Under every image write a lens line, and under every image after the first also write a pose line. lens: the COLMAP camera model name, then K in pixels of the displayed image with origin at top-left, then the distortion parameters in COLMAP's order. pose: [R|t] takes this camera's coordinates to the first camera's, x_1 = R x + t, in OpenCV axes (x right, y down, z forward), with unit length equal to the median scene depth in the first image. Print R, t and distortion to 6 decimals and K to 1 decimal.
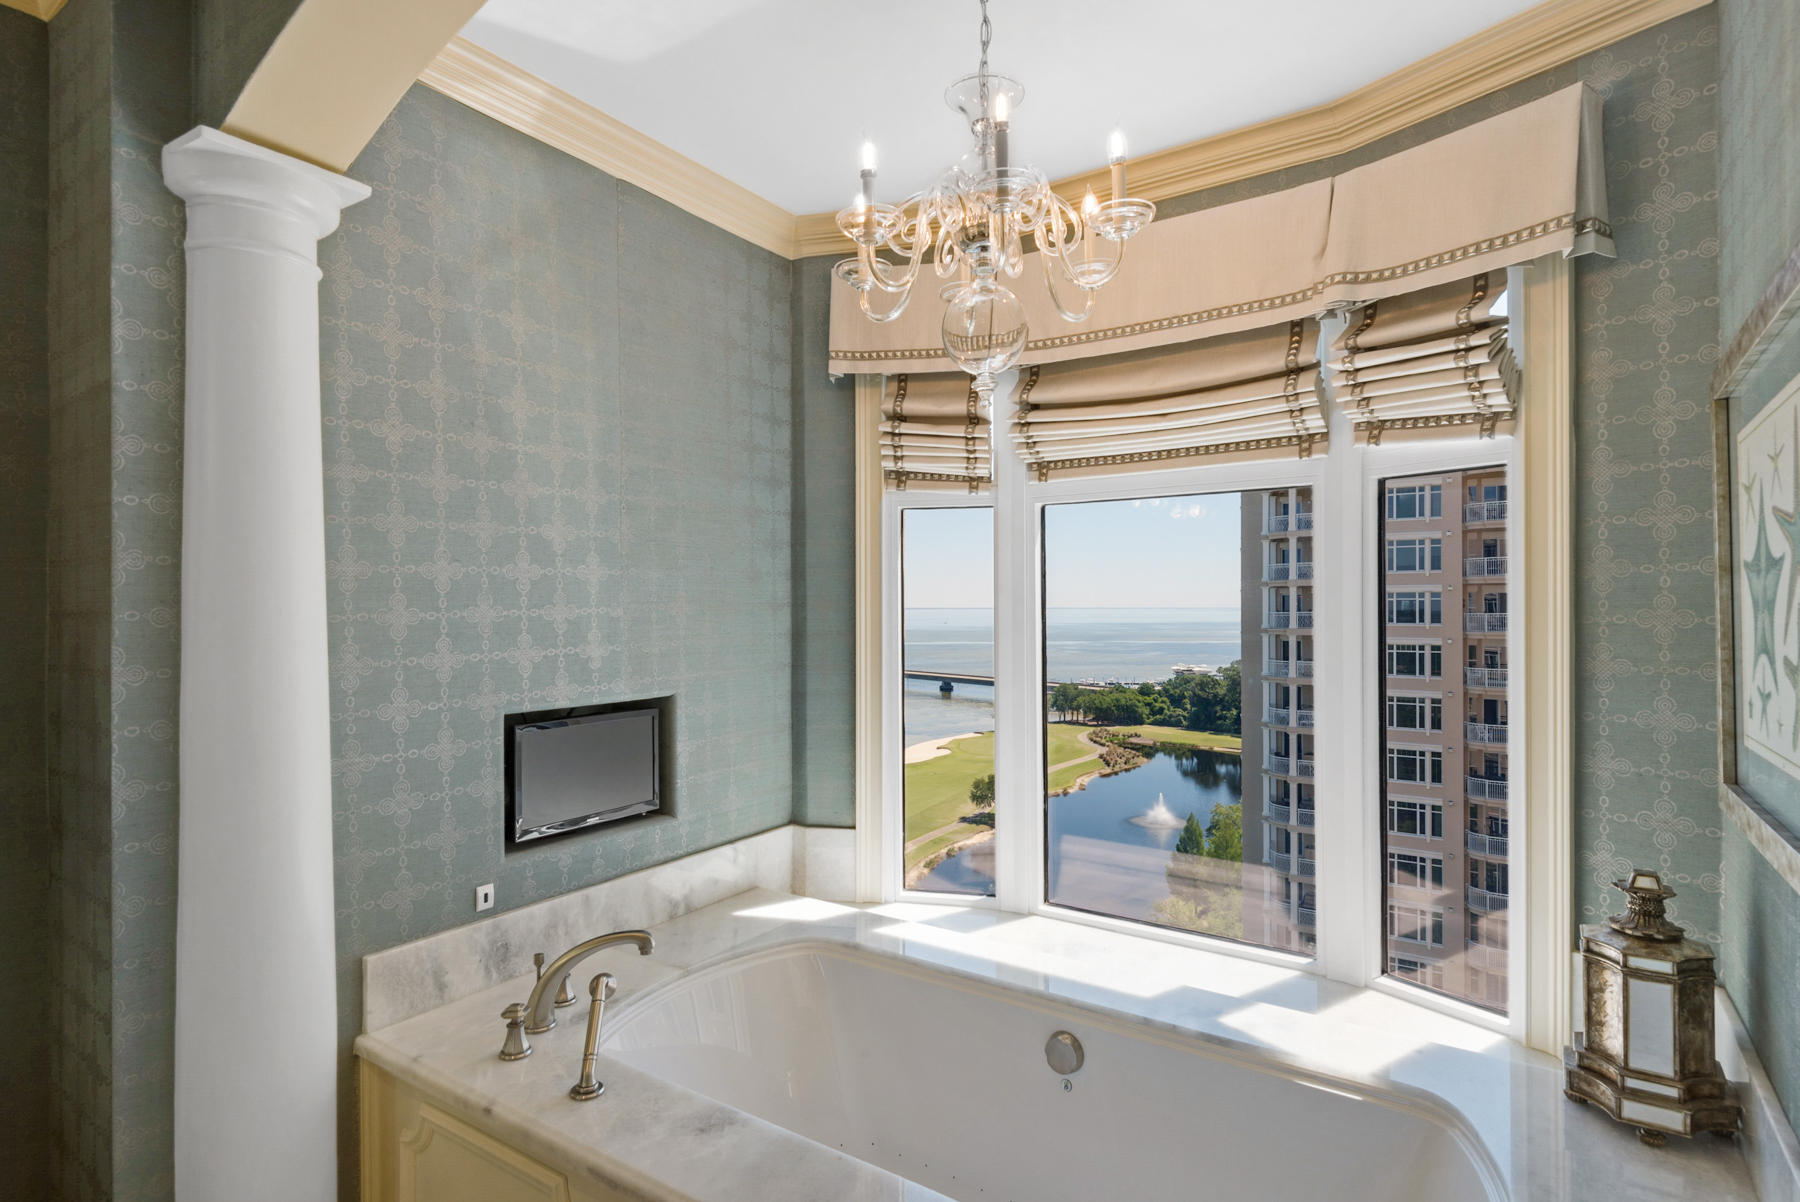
lens RADIAL K [[949.1, 0, 881.7], [0, 949.1, 606.4], [0, 0, 1]] dist [0.021530, -0.017086]
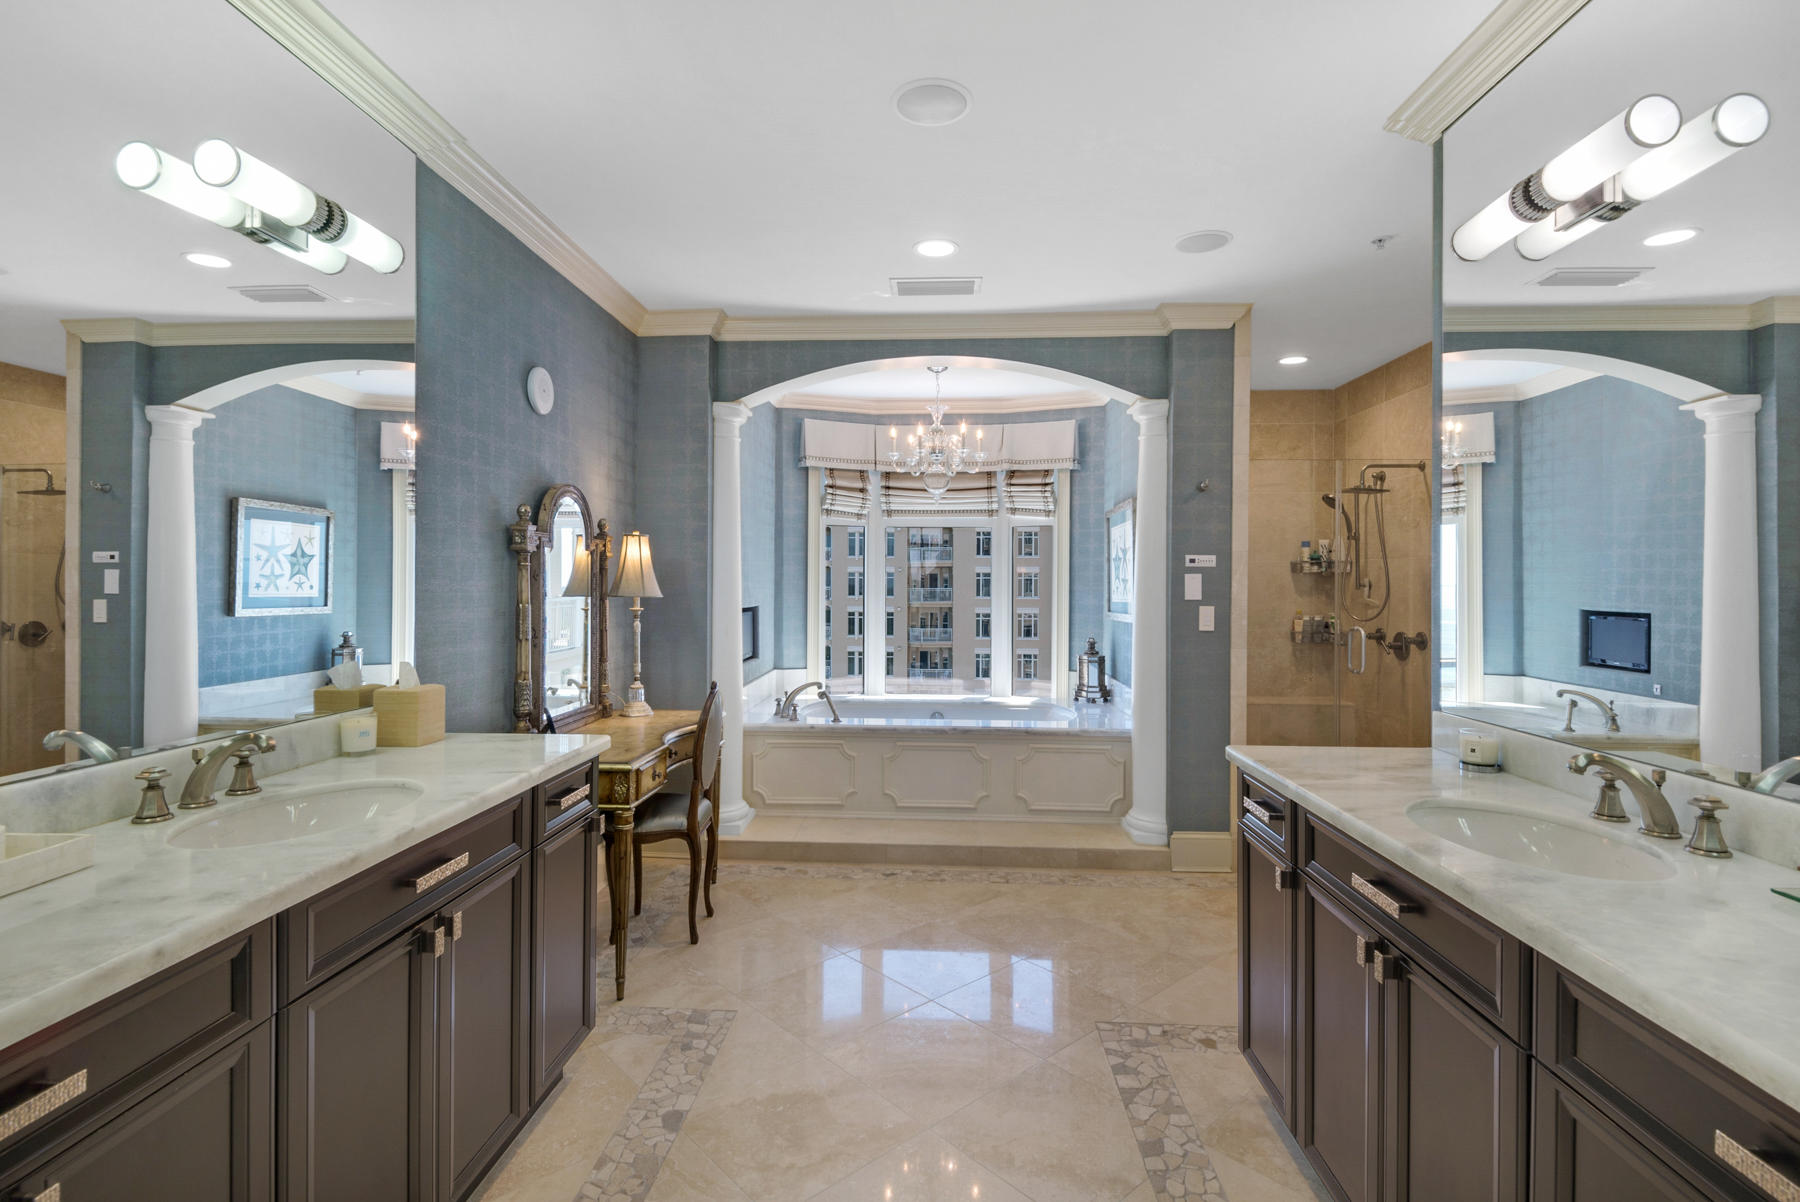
lens RADIAL K [[874.0, 0, 893.9], [0, 874.0, 584.0], [0, 0, 1]] dist [0.006059, -0.001299]
pose [[0.853408, 0.006680, 0.521201, -1.380622], [-0.007029, 0.999974, -0.001307, 0.056706], [-0.521196, -0.002548, 0.853433, -1.281869]]
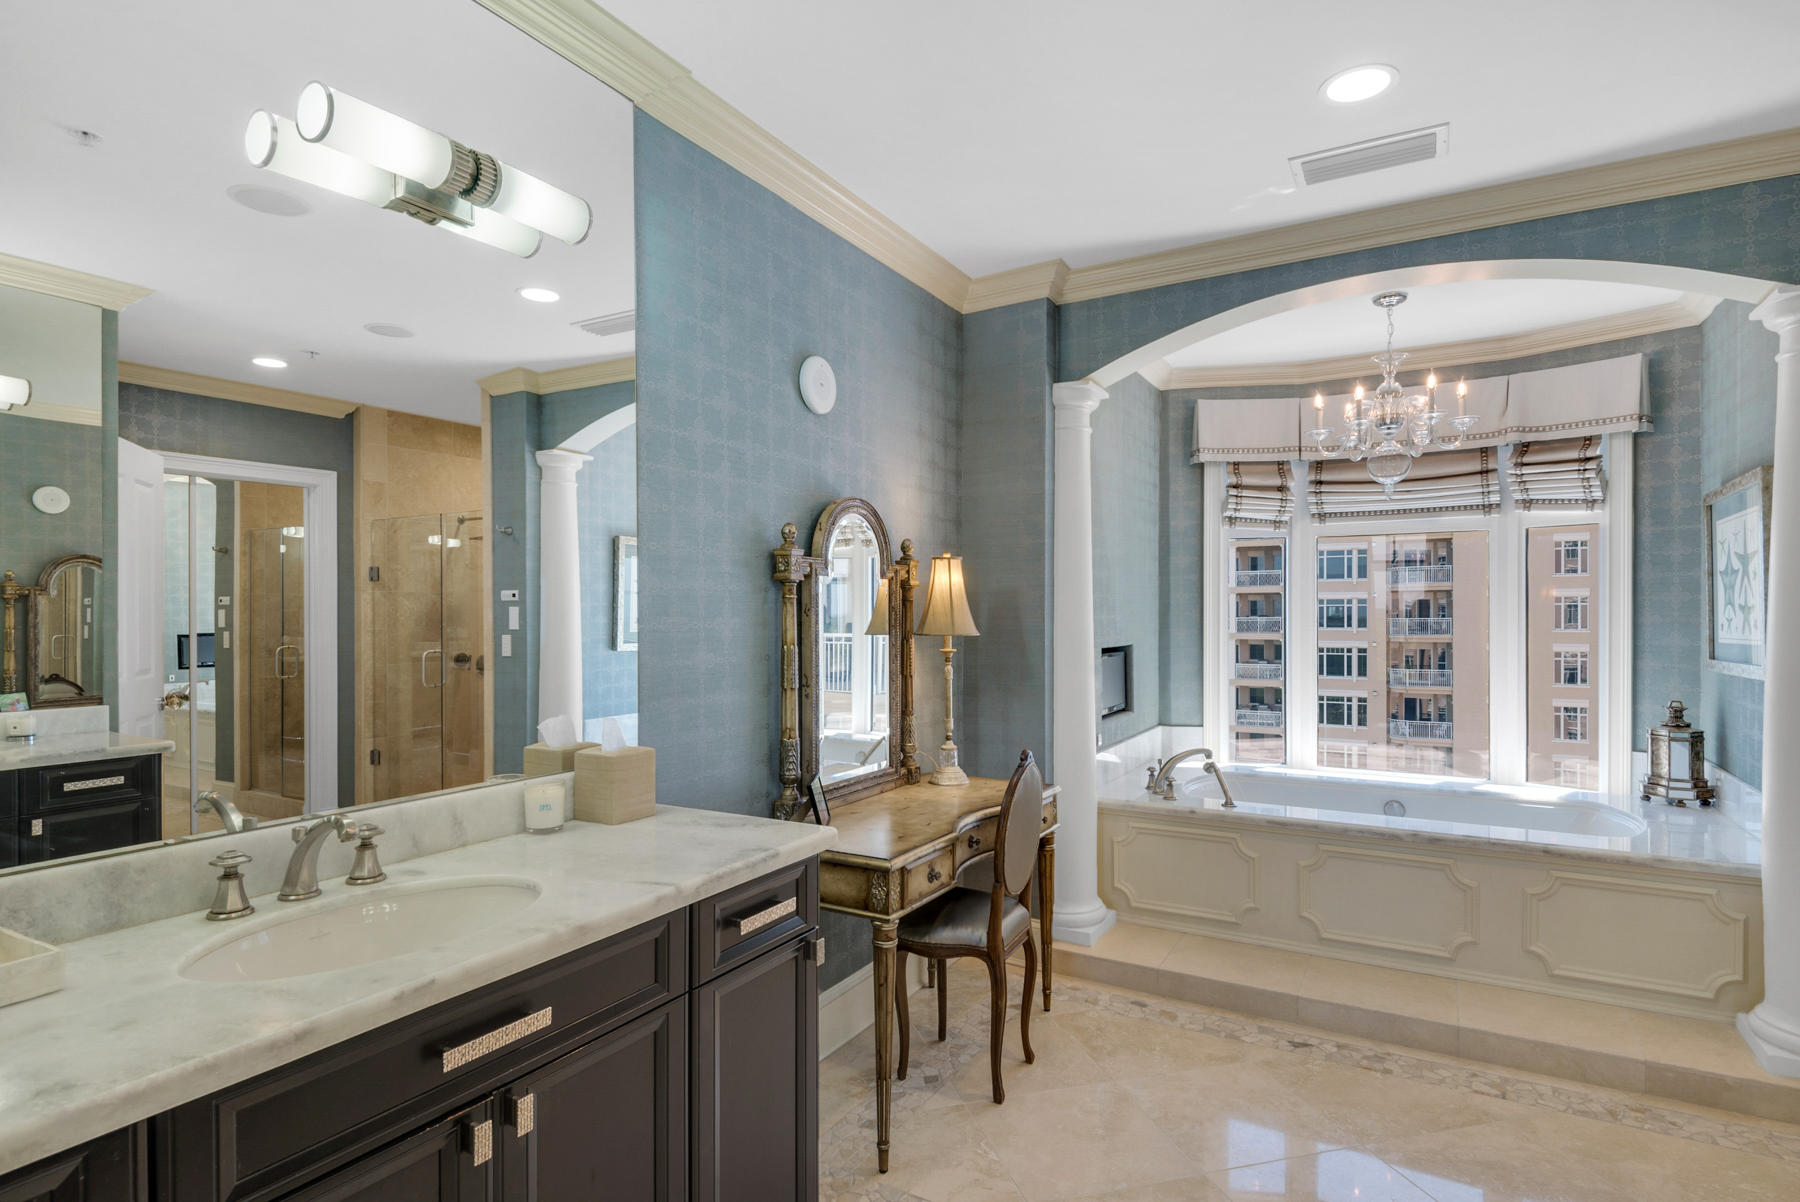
lens RADIAL K [[949.1, 0, 889.3], [0, 949.1, 619.0], [0, 0, 1]] dist [0.021530, -0.017086]
pose [[0.996937, -0.000656, 0.078201, -1.081355], [0.000213, 0.999984, 0.005667, 0.048167], [-0.078204, -0.005633, 0.996921, -0.985727]]
